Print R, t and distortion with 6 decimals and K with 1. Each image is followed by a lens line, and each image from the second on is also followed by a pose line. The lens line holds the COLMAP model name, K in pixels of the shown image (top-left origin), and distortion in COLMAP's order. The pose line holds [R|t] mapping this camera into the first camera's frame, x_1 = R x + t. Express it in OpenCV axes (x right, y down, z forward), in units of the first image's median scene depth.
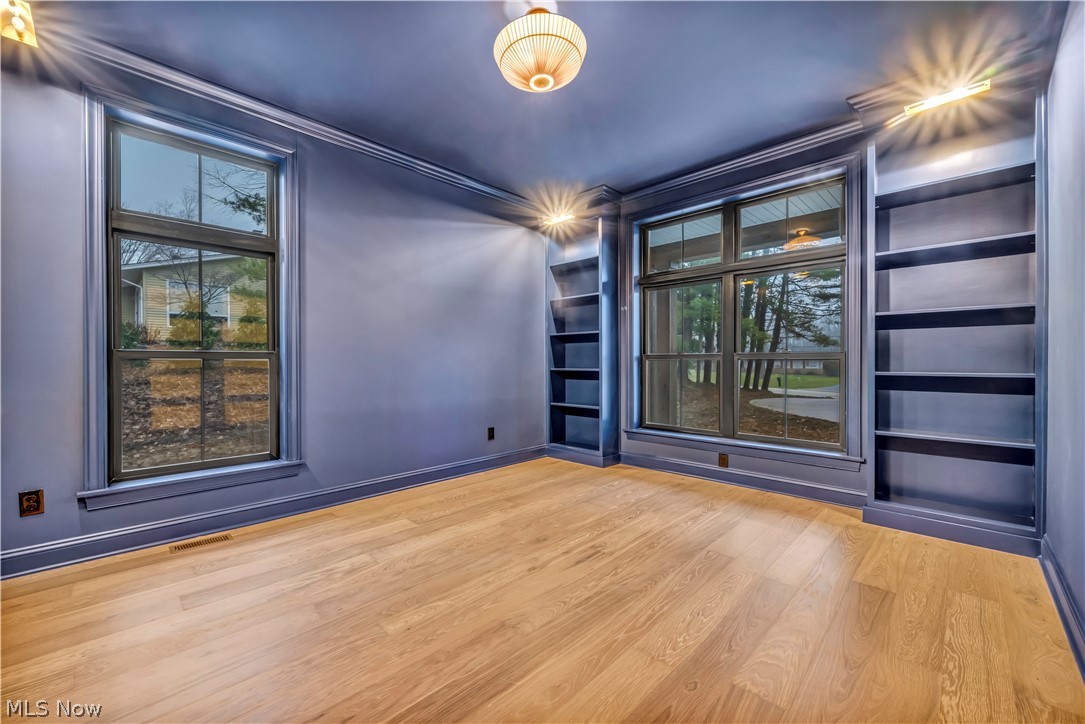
lens RADIAL K [[456.8, 0, 542.9], [0, 456.8, 362.7], [0, 0, 1]] dist [-0.002527, 0.000190]
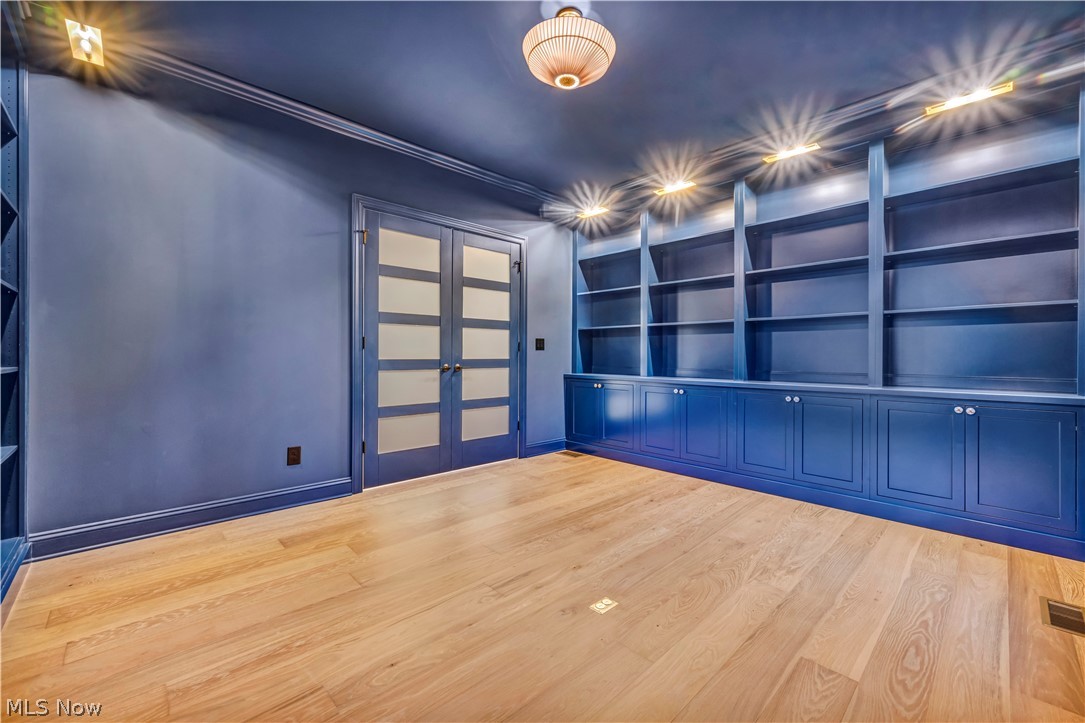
lens RADIAL K [[456.8, 0, 542.5], [0, 456.8, 357.3], [0, 0, 1]] dist [-0.002527, 0.000190]
pose [[-0.999341, -0.002165, 0.036220, 0.013520], [-0.002012, 0.999989, 0.004249, 0.007485], [-0.036229, 0.004173, -0.999335, 1.944008]]
